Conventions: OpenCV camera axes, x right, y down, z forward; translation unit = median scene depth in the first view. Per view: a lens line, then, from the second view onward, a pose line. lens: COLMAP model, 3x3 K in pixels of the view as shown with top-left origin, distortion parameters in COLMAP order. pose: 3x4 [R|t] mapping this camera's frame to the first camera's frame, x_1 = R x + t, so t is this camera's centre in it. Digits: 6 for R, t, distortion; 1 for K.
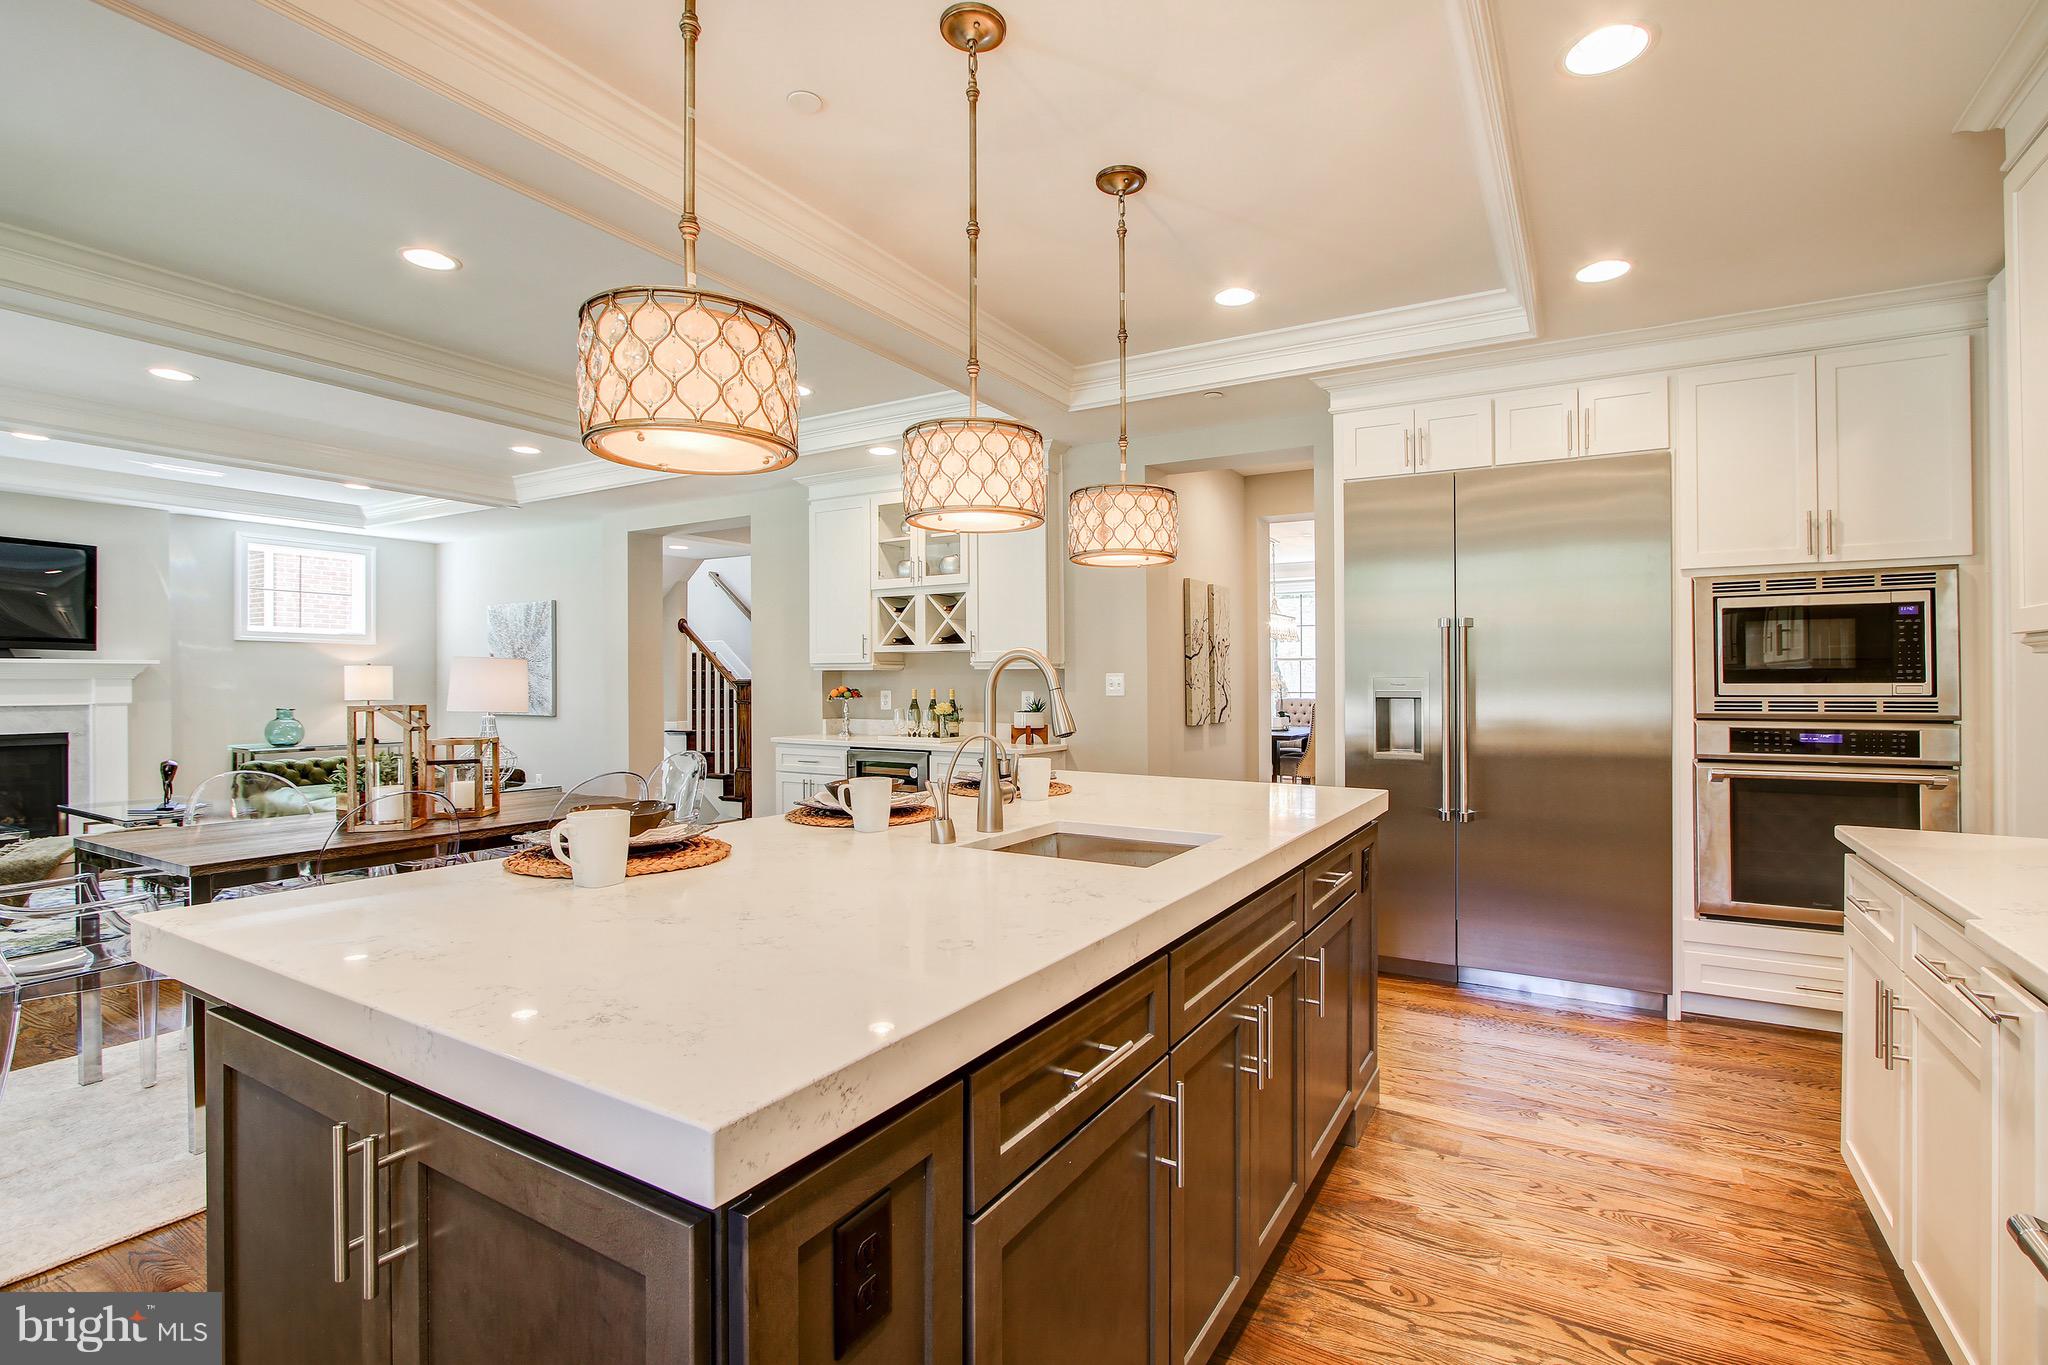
lens RADIAL K [[950.2, 0, 1027.5], [0, 950.2, 680.4], [0, 0, 1]] dist [-0.016156, 0.002067]
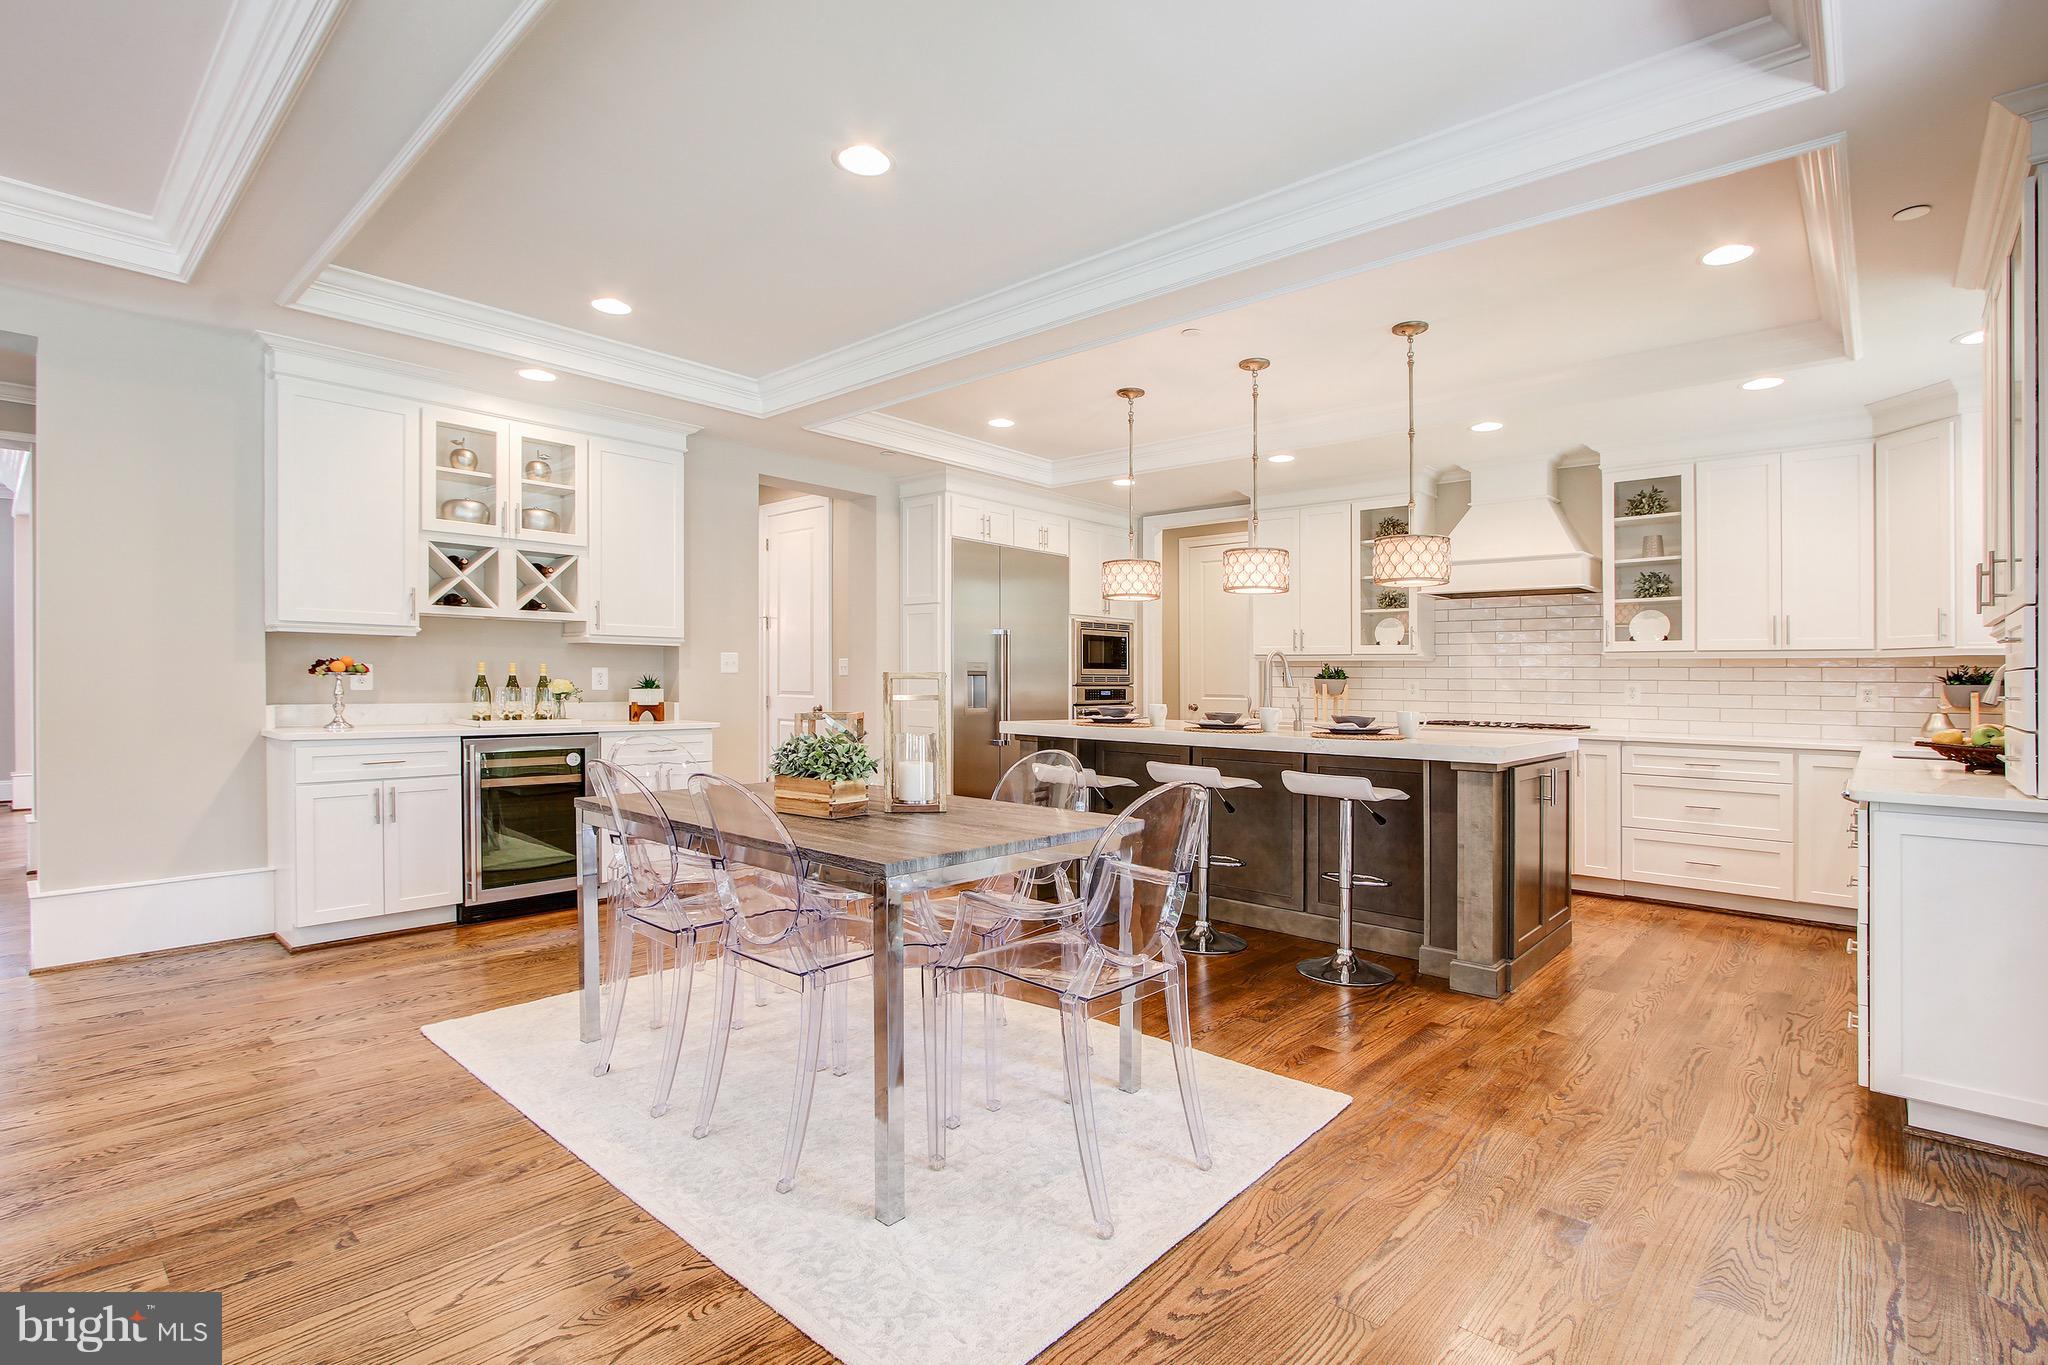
lens RADIAL K [[950.2, 0, 1026.7], [0, 950.2, 674.8], [0, 0, 1]] dist [-0.016156, 0.002067]
pose [[0.211101, 0.005403, 0.977449, -1.428026], [-0.016317, 0.999865, -0.002003, 0.022983], [-0.977328, -0.015526, 0.211161, 0.656839]]
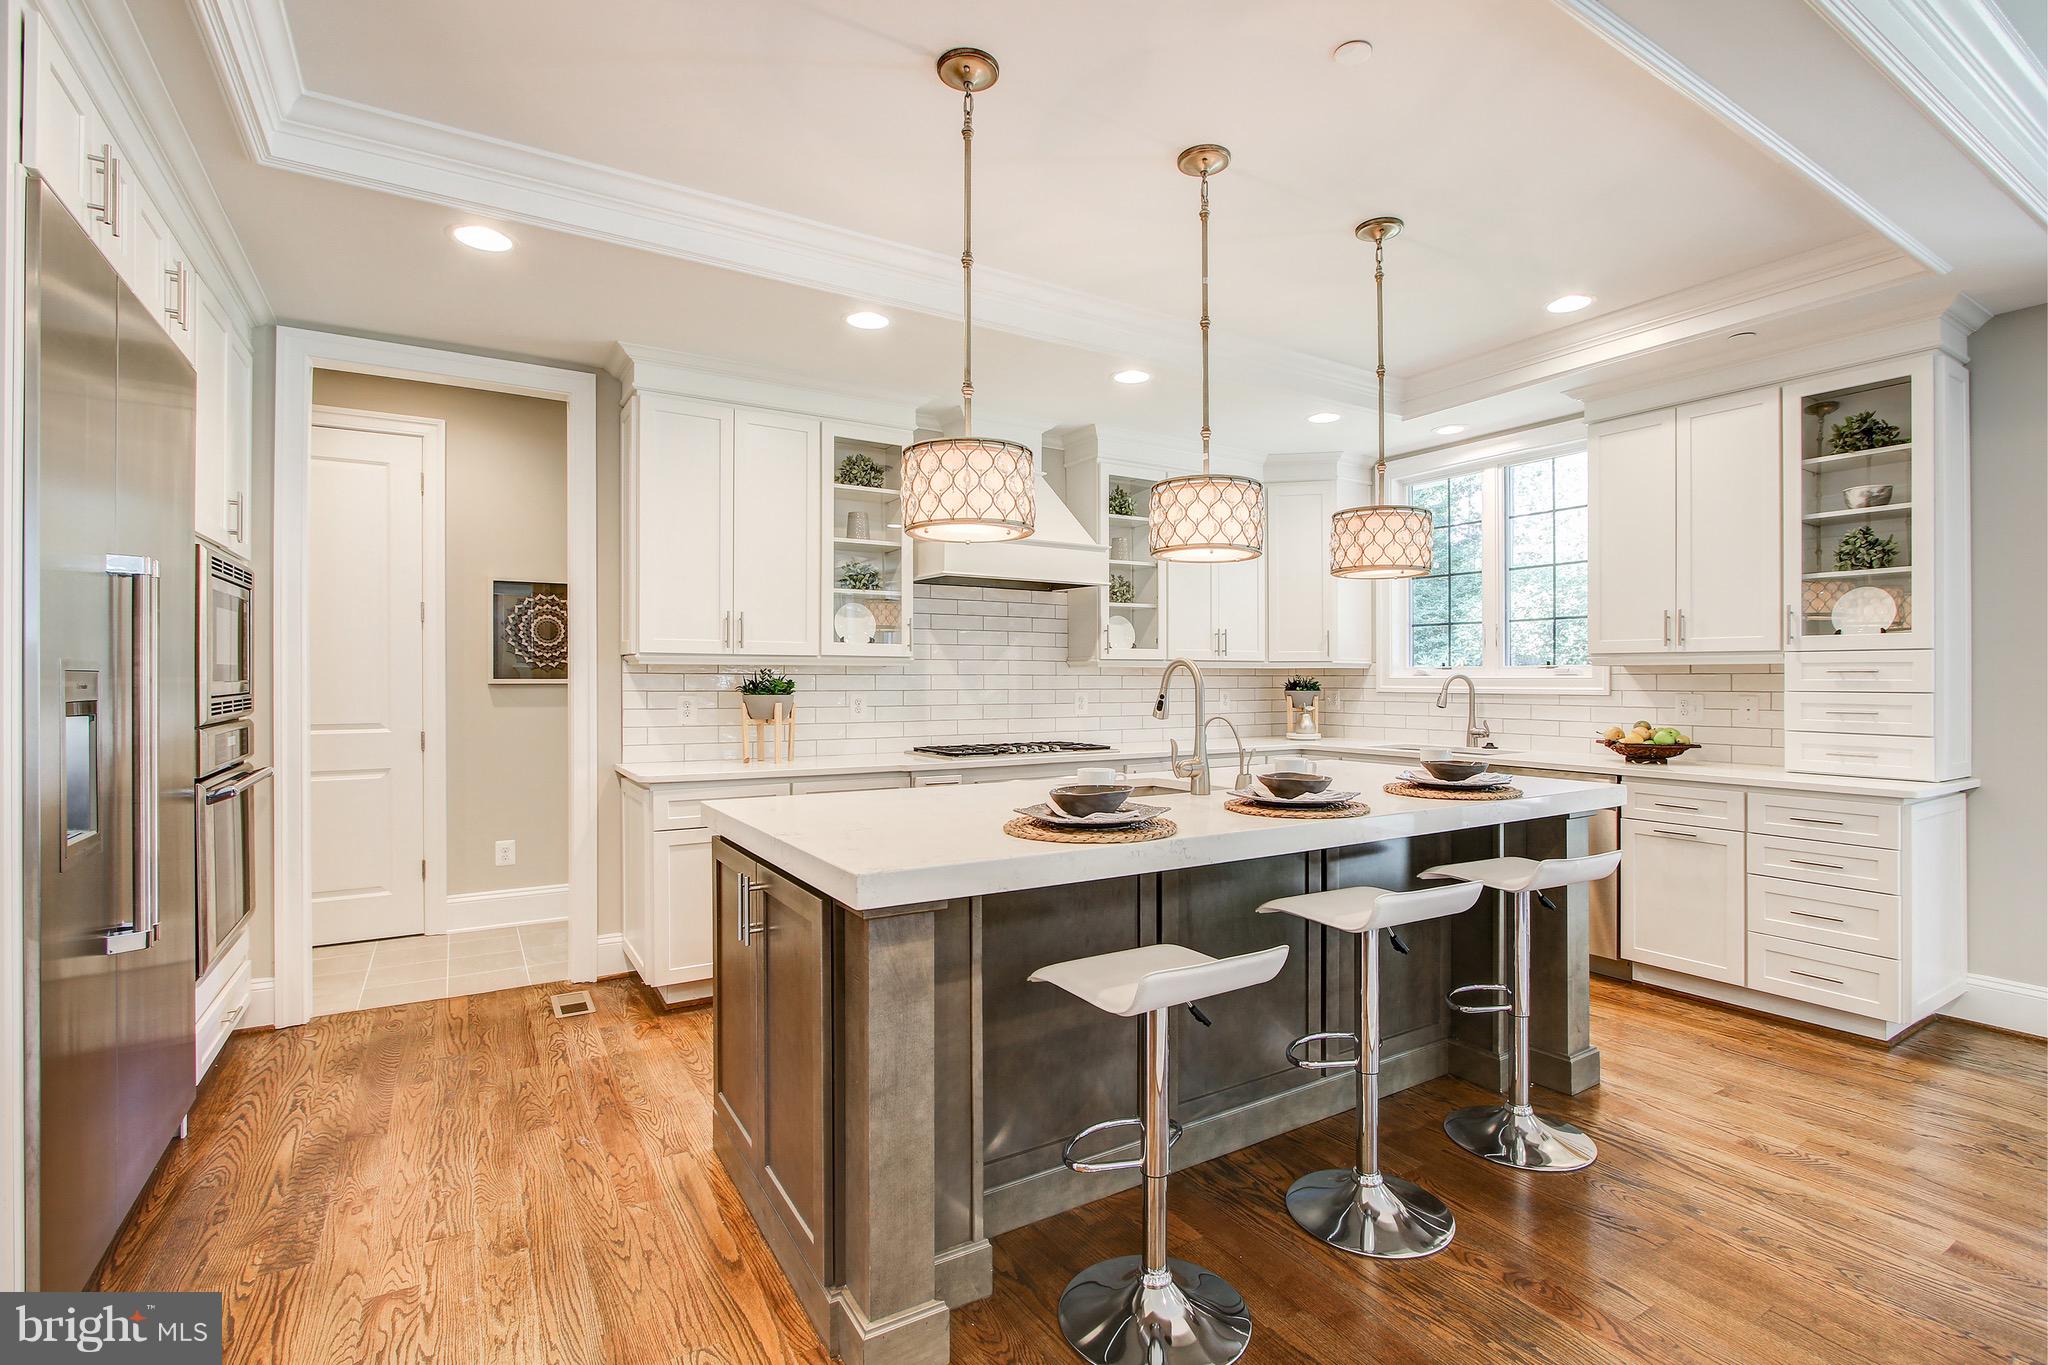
lens RADIAL K [[950.2, 0, 1031.7], [0, 950.2, 677.4], [0, 0, 1]] dist [-0.016156, 0.002067]
pose [[-0.890260, -0.000305, 0.455453, -0.252809], [-0.004590, 0.999955, -0.008301, 0.006021], [-0.455430, -0.009480, -0.890221, 1.367864]]
